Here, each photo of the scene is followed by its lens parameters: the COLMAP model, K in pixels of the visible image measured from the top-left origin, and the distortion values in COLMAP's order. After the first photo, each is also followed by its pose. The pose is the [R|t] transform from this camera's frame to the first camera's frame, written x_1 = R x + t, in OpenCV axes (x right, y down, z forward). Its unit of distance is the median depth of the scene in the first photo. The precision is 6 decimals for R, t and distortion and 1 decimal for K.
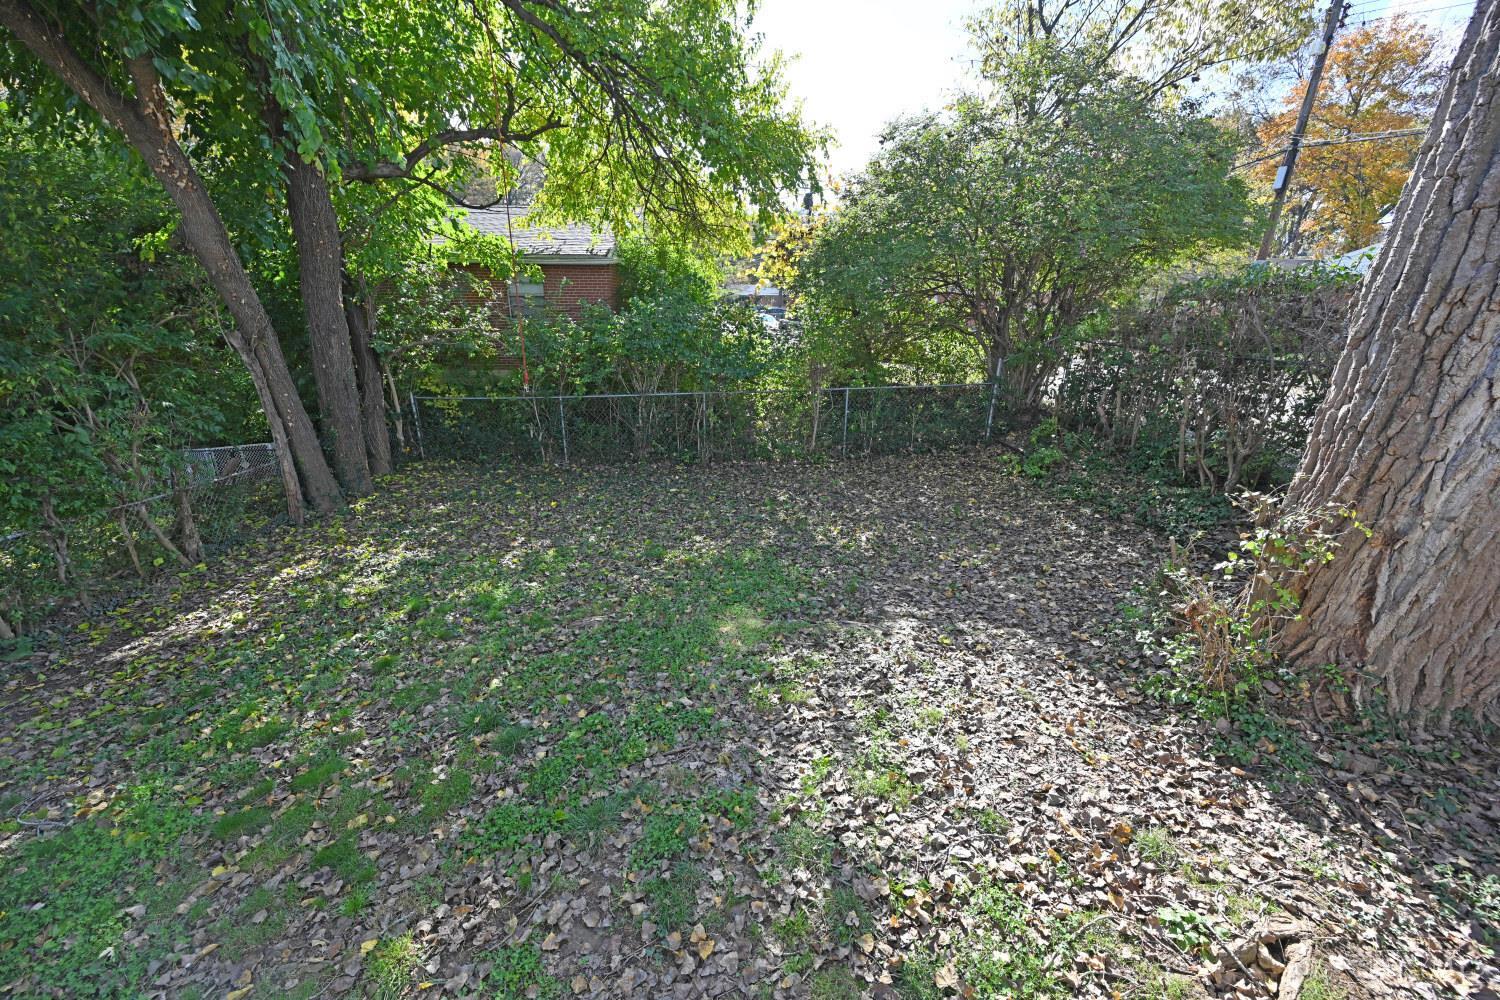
lens RADIAL K [[587.6, 0, 750.0], [0, 587.6, 500.0], [0, 0, 1]] dist [0.001507, 0.000079]
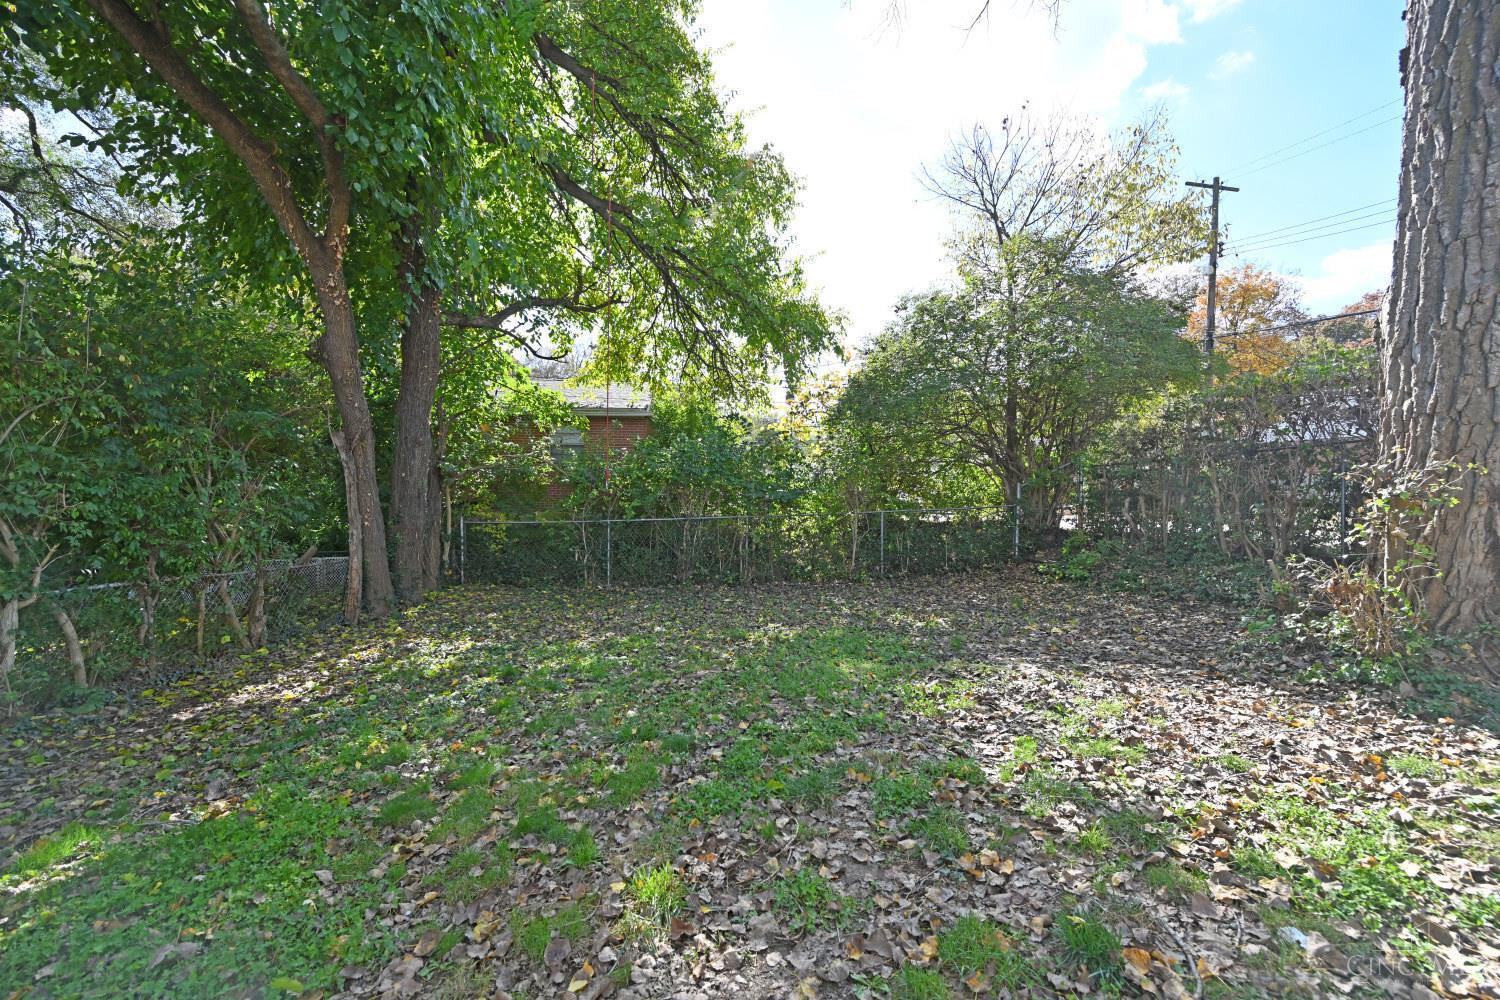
lens RADIAL K [[587.6, 0, 750.0], [0, 587.6, 500.0], [0, 0, 1]] dist [0.001507, 0.000079]
pose [[0.998746, -0.003182, 0.049956, -0.126354], [0.019010, 0.947320, -0.319725, 0.127176], [-0.046307, 0.320274, 0.946192, -0.003412]]
